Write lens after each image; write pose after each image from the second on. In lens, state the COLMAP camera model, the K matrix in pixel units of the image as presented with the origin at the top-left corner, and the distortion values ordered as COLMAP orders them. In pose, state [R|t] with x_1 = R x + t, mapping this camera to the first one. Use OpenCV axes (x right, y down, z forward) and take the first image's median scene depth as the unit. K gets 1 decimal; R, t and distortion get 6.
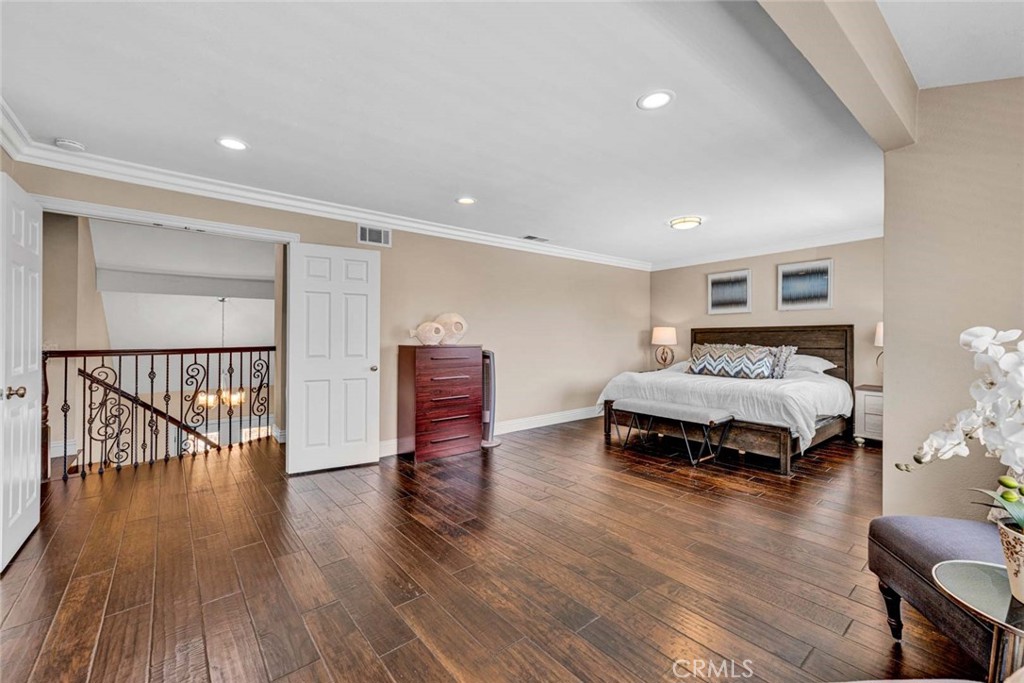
lens RADIAL K [[401.2, 0, 512.0], [0, 401.2, 341.5], [0, 0, 1]] dist [-0.000745, -0.000067]
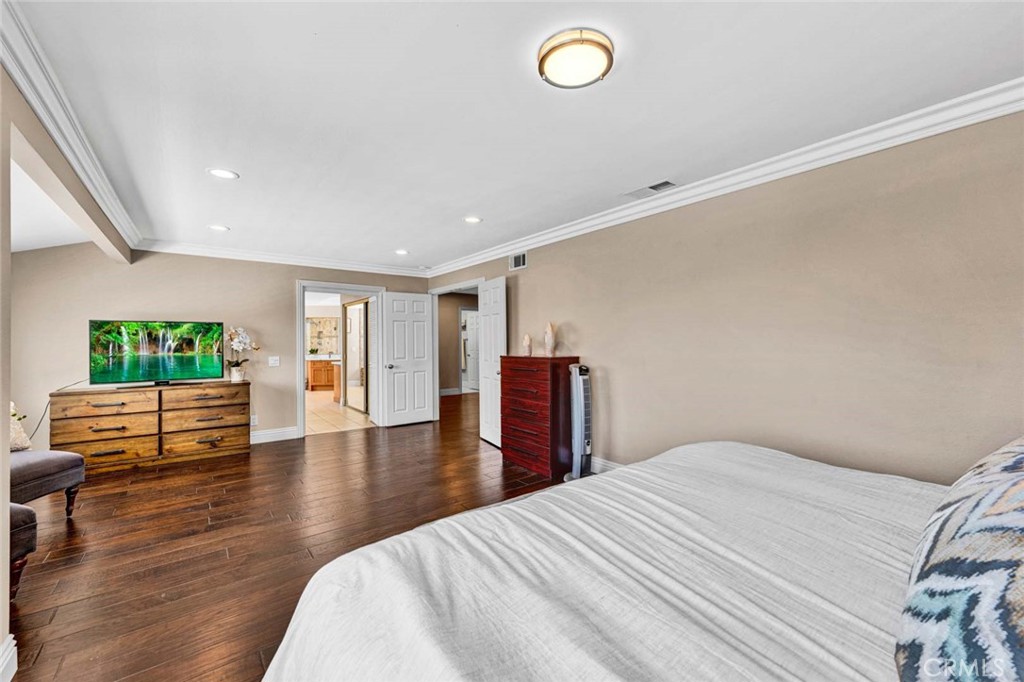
lens RADIAL K [[401.2, 0, 512.0], [0, 401.2, 341.0], [0, 0, 1]] dist [-0.000745, -0.000067]
pose [[0.000008, -0.000897, -1.000000, 0.700400], [0.007485, 0.999972, -0.000896, -0.023176], [0.999972, -0.007485, 0.000015, 0.815819]]
